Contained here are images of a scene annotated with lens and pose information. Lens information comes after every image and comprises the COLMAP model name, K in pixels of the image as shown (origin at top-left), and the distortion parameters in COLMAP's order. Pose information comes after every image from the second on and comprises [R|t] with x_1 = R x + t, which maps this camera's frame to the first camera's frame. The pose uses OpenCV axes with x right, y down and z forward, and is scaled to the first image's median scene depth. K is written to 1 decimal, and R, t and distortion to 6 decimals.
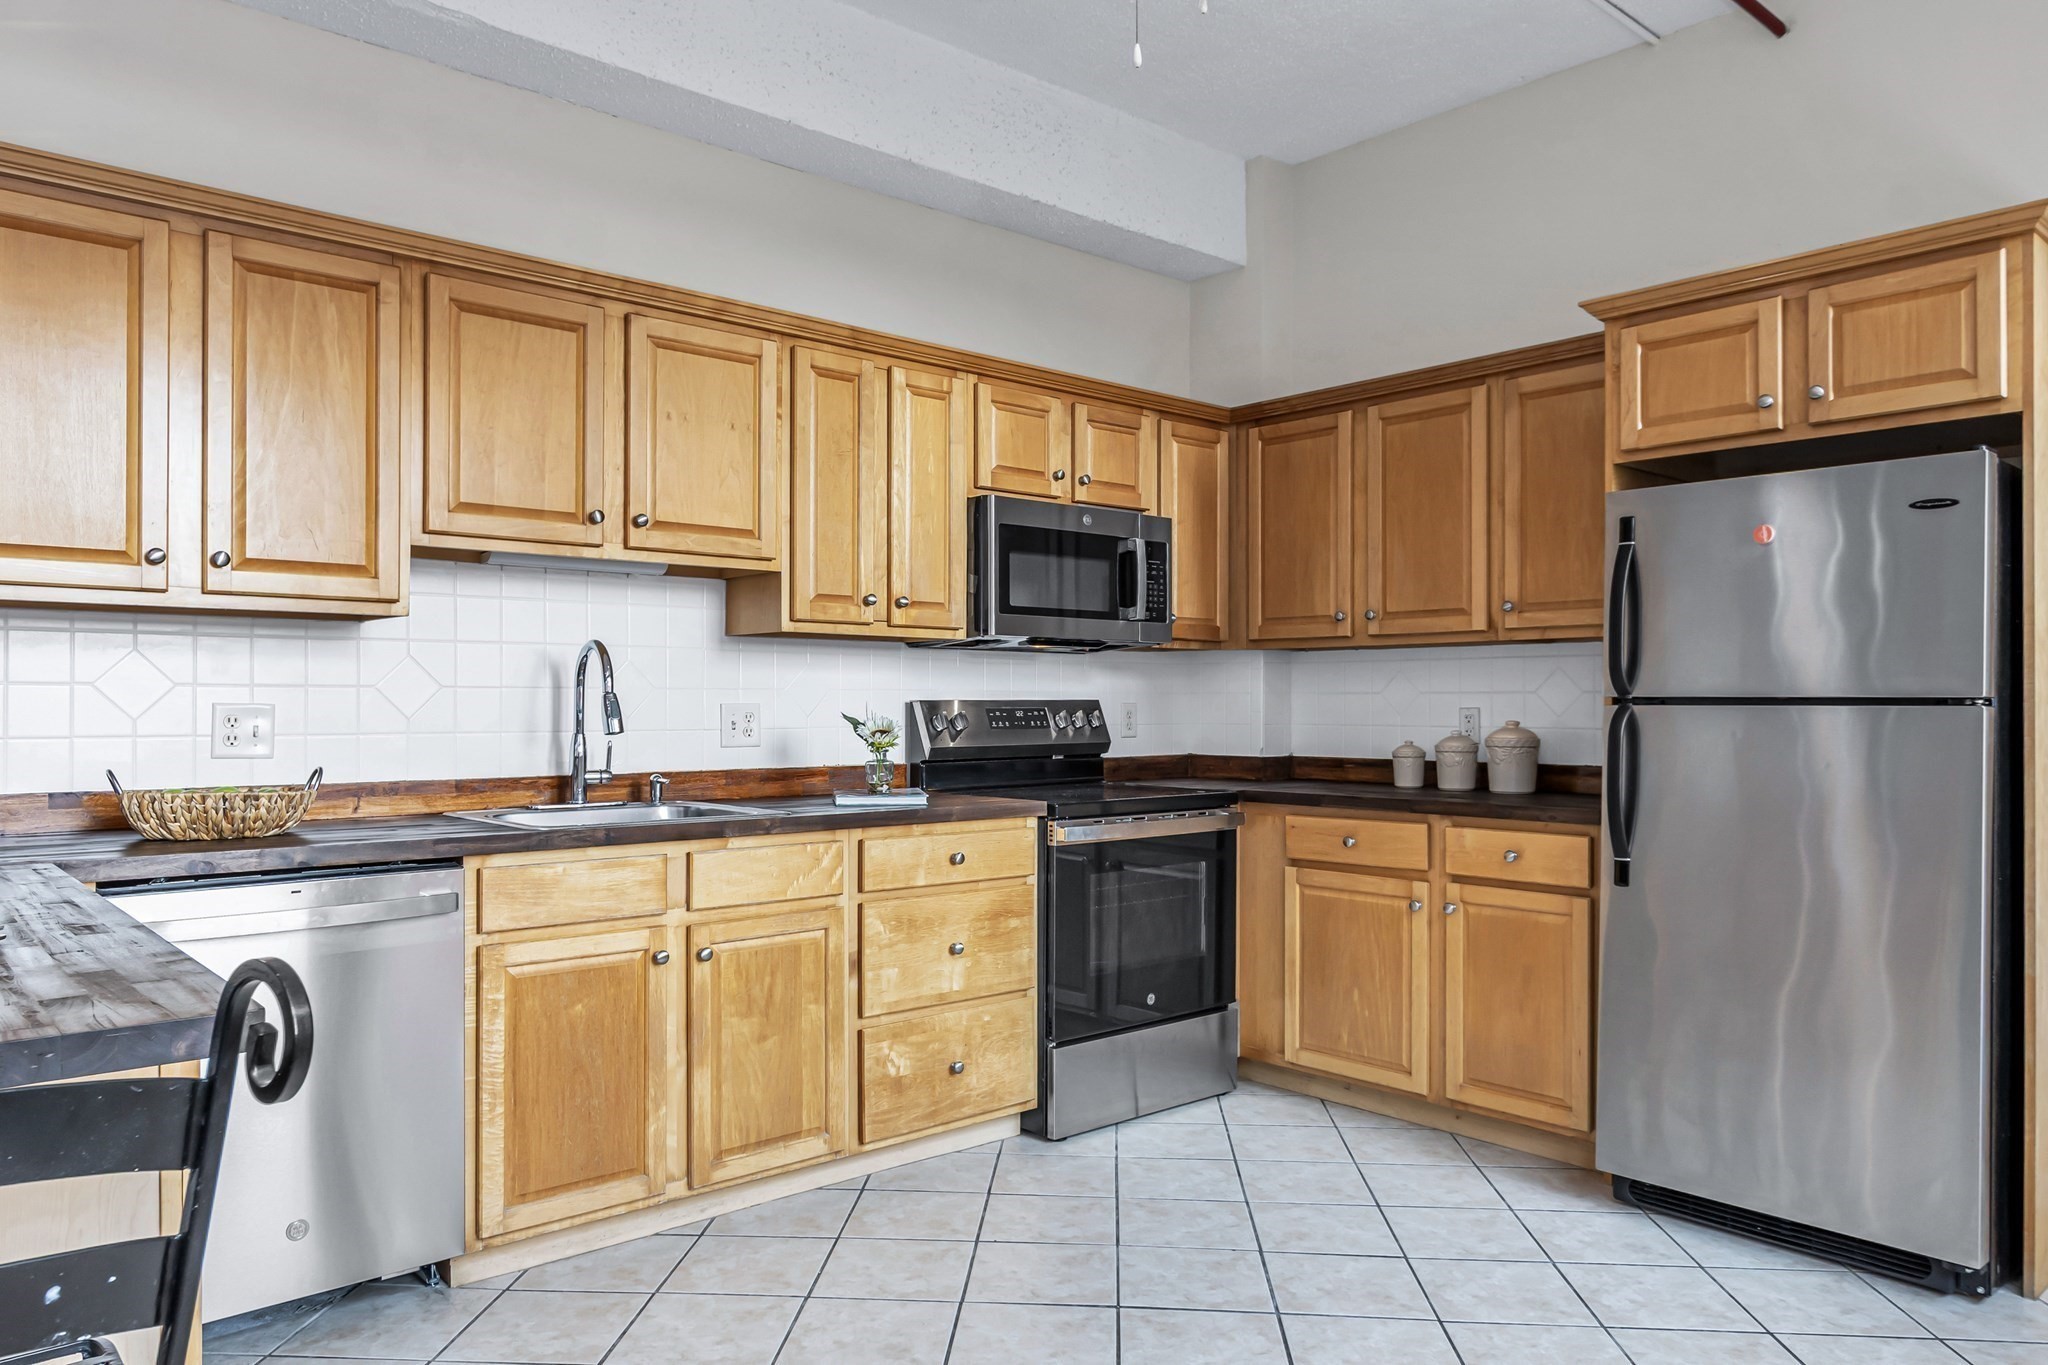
lens RADIAL K [[1378.7, 0, 1025.3], [0, 1378.7, 692.9], [0, 0, 1]] dist [-0.001588, -0.002914]
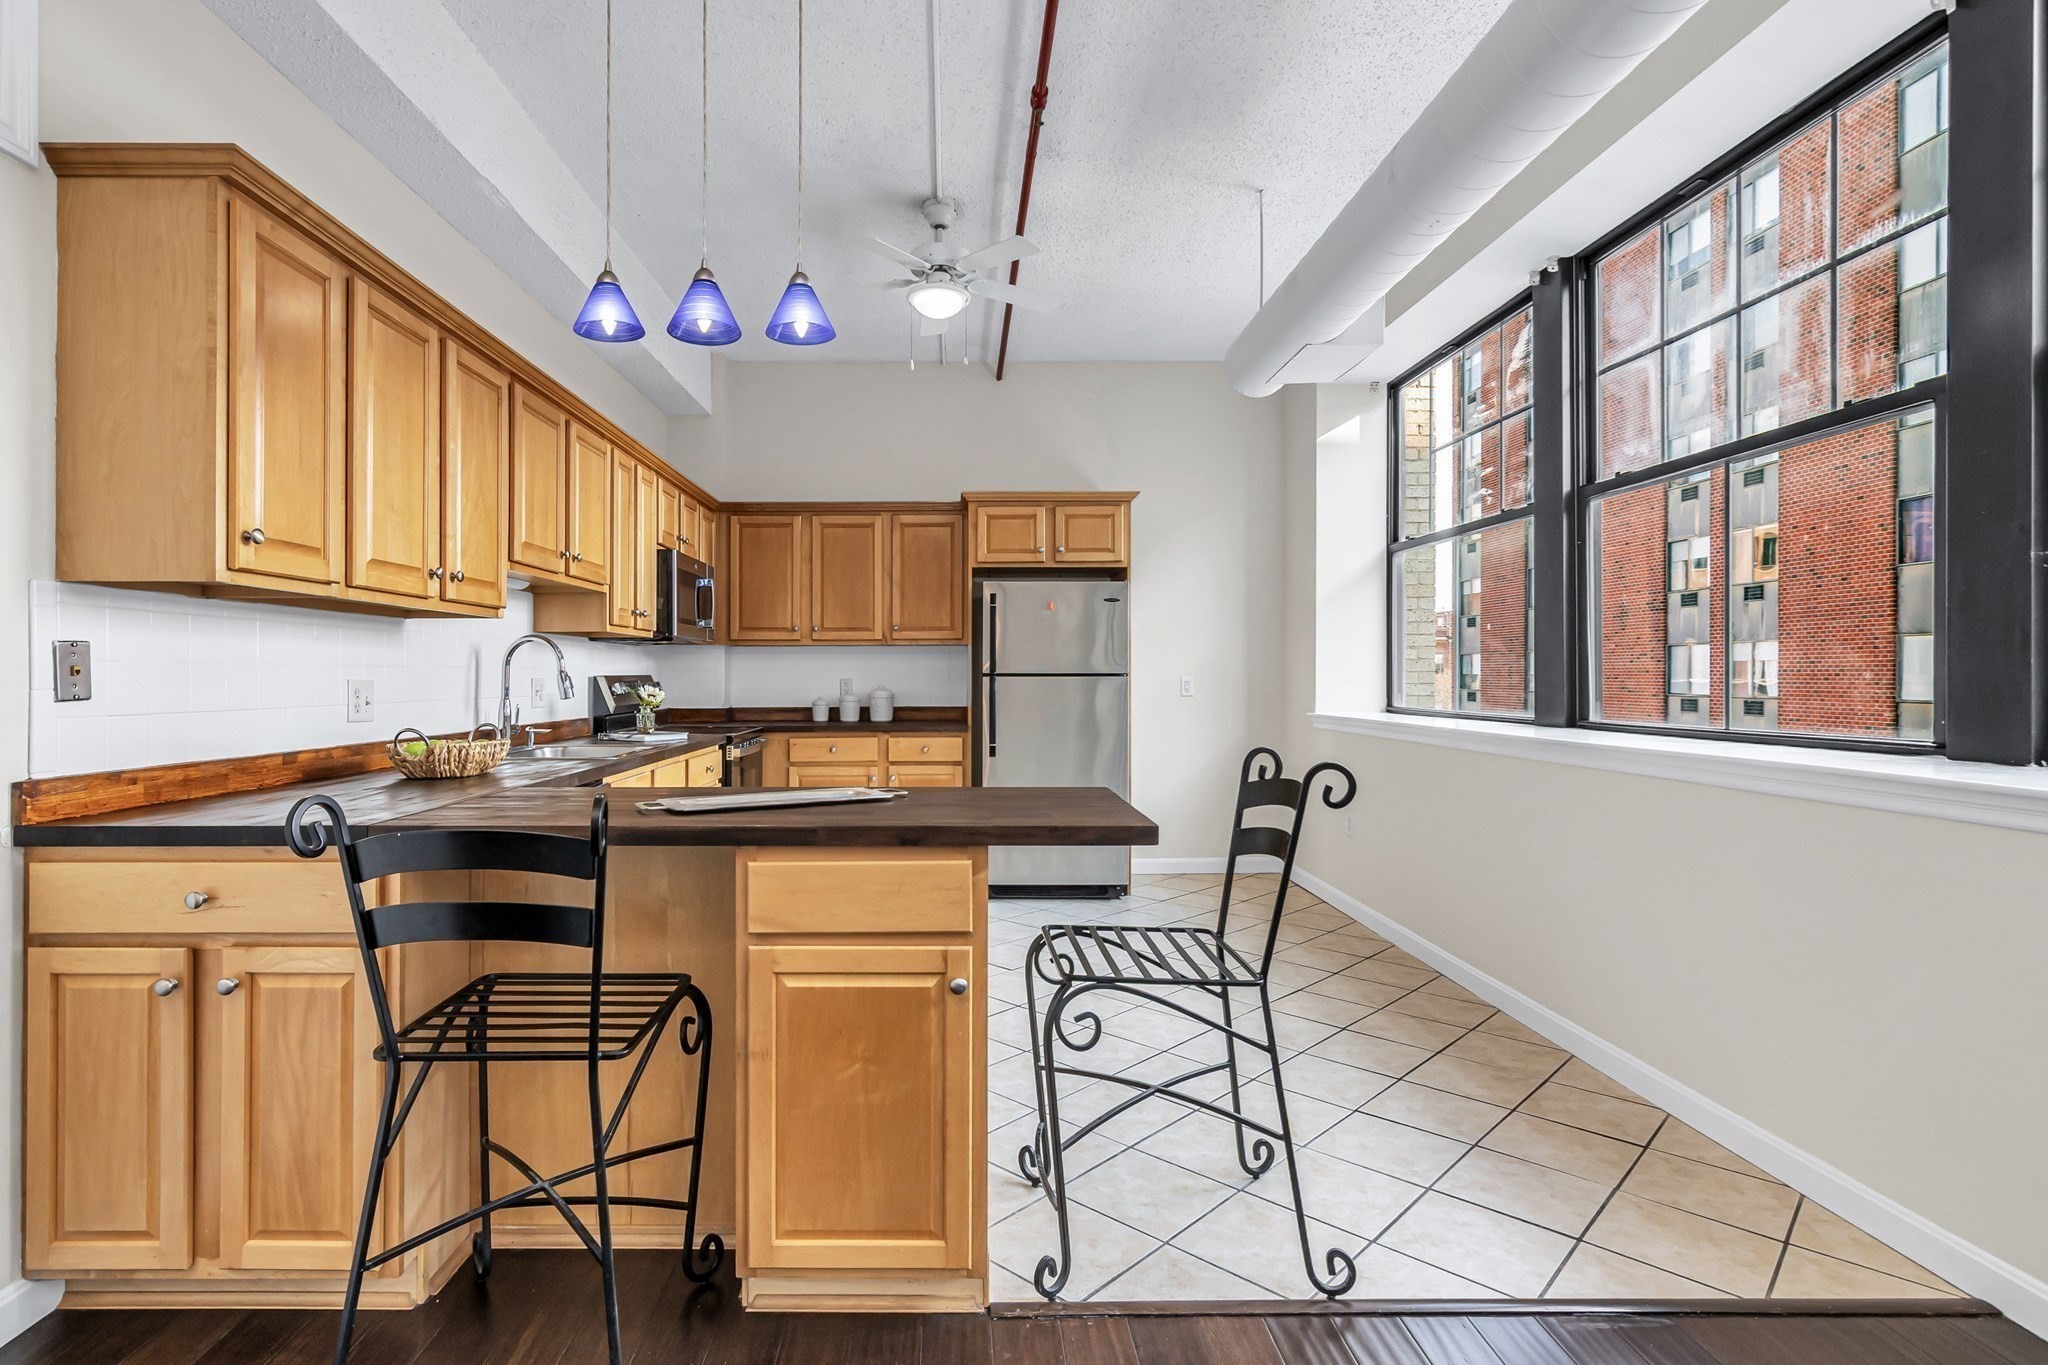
lens RADIAL K [[1002.9, 0, 952.5], [0, 1002.9, 669.9], [0, 0, 1]] dist [0.001941, 0.000596]
pose [[0.663816, 0.000771, 0.747896, -0.723425], [-0.001377, 0.999999, 0.000191, -0.002095], [-0.747895, -0.001157, 0.663816, -0.037079]]
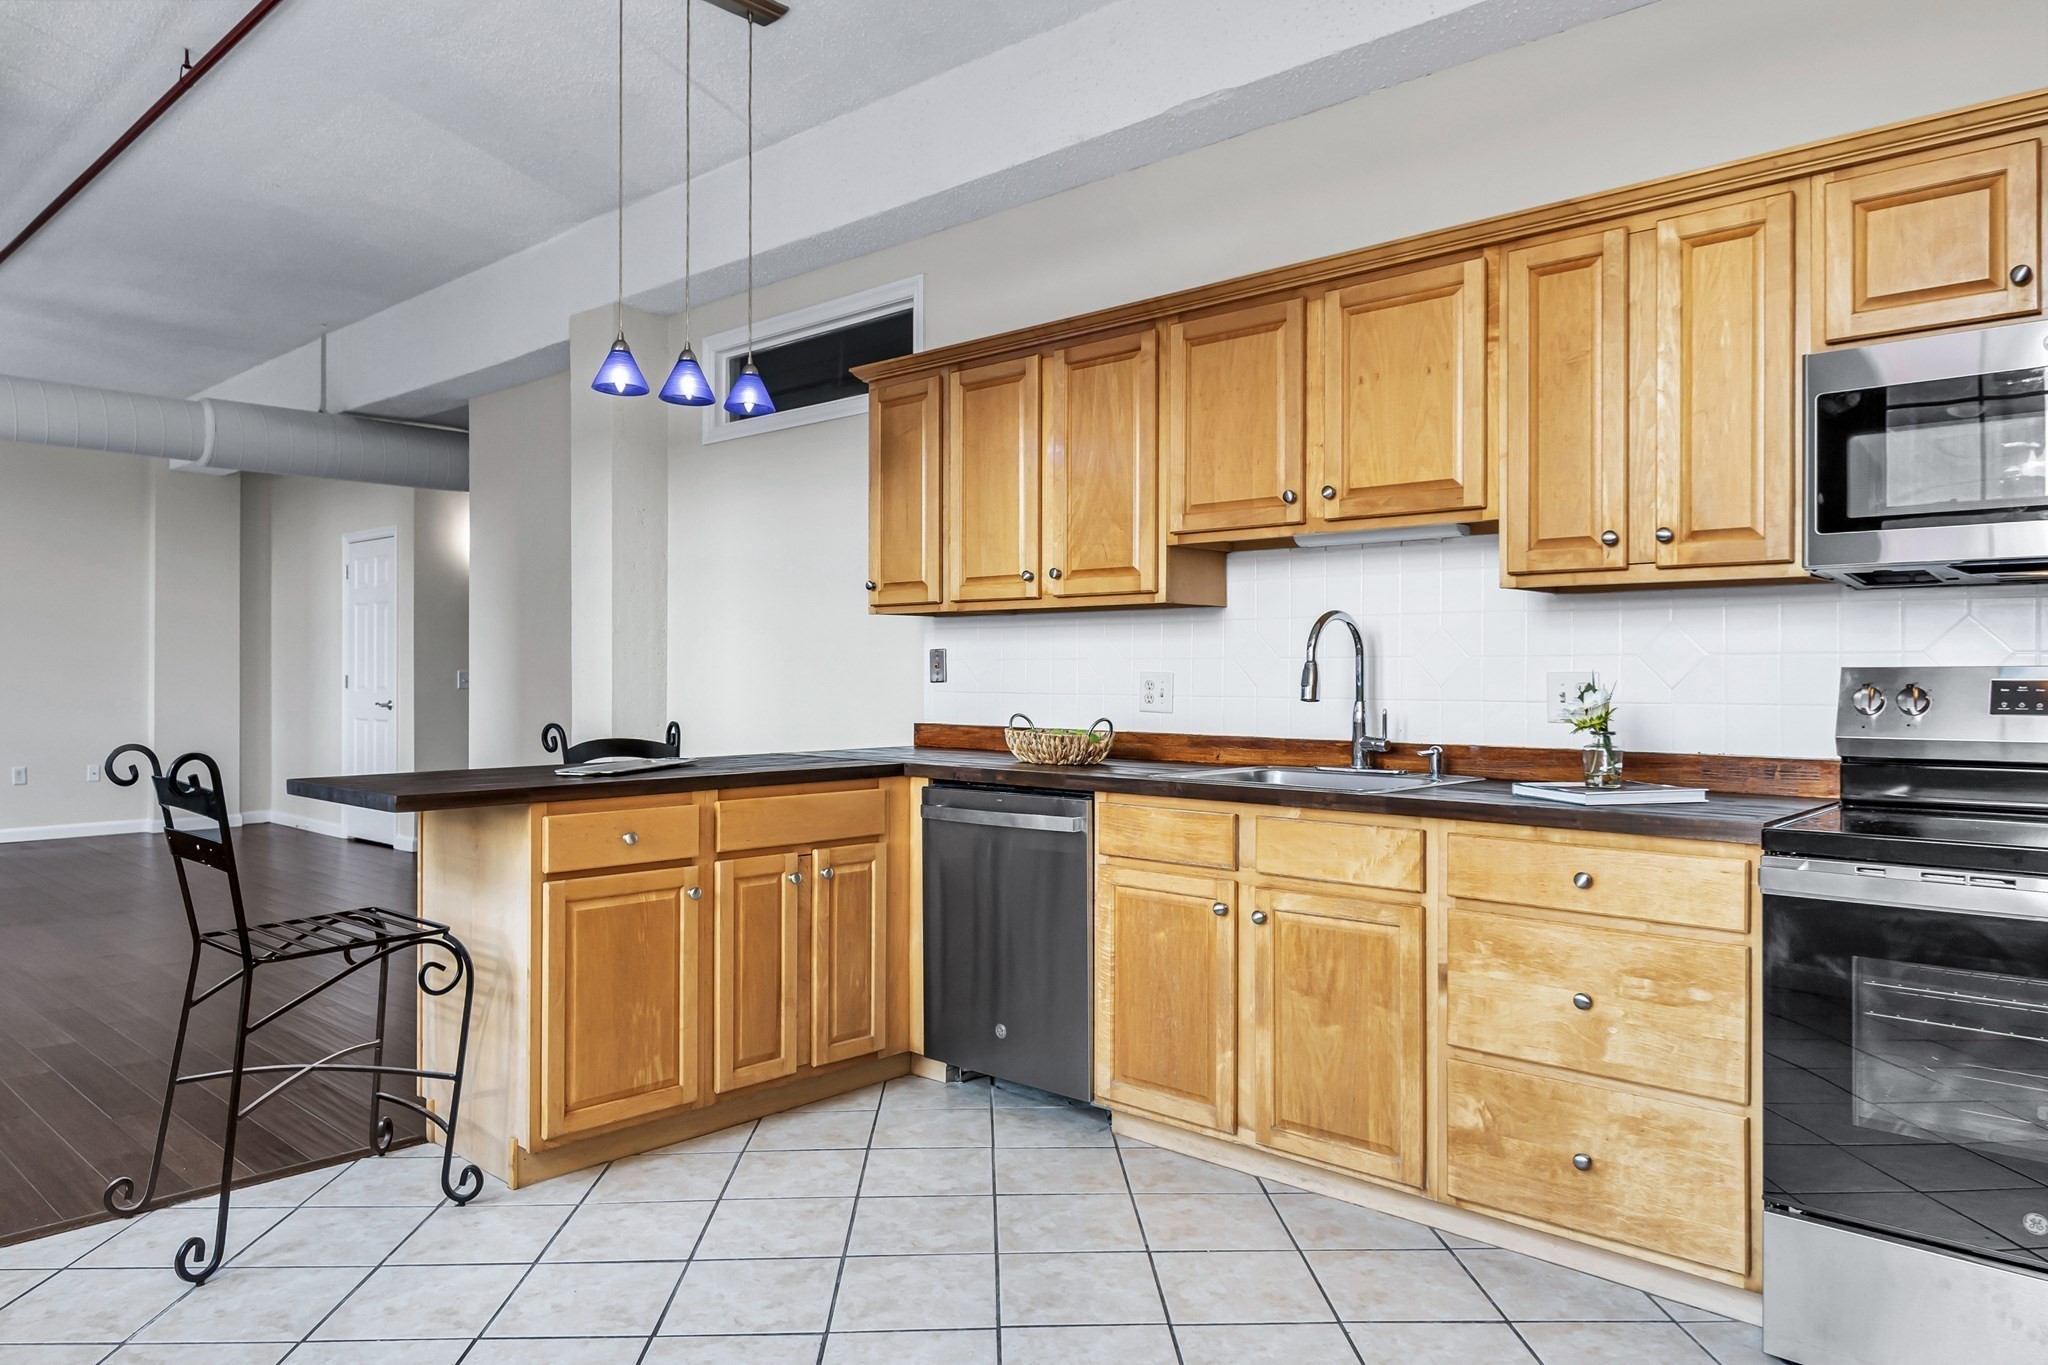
lens RADIAL K [[1384.0, 0, 1019.0], [0, 1384.0, 662.4], [0, 0, 1]] dist [0.005791, 0.001213]
pose [[0.092804, -0.005330, -0.995670, 0.626433], [0.007401, 0.999962, -0.004663, 0.003372], [0.995657, -0.006936, 0.092840, 0.589673]]
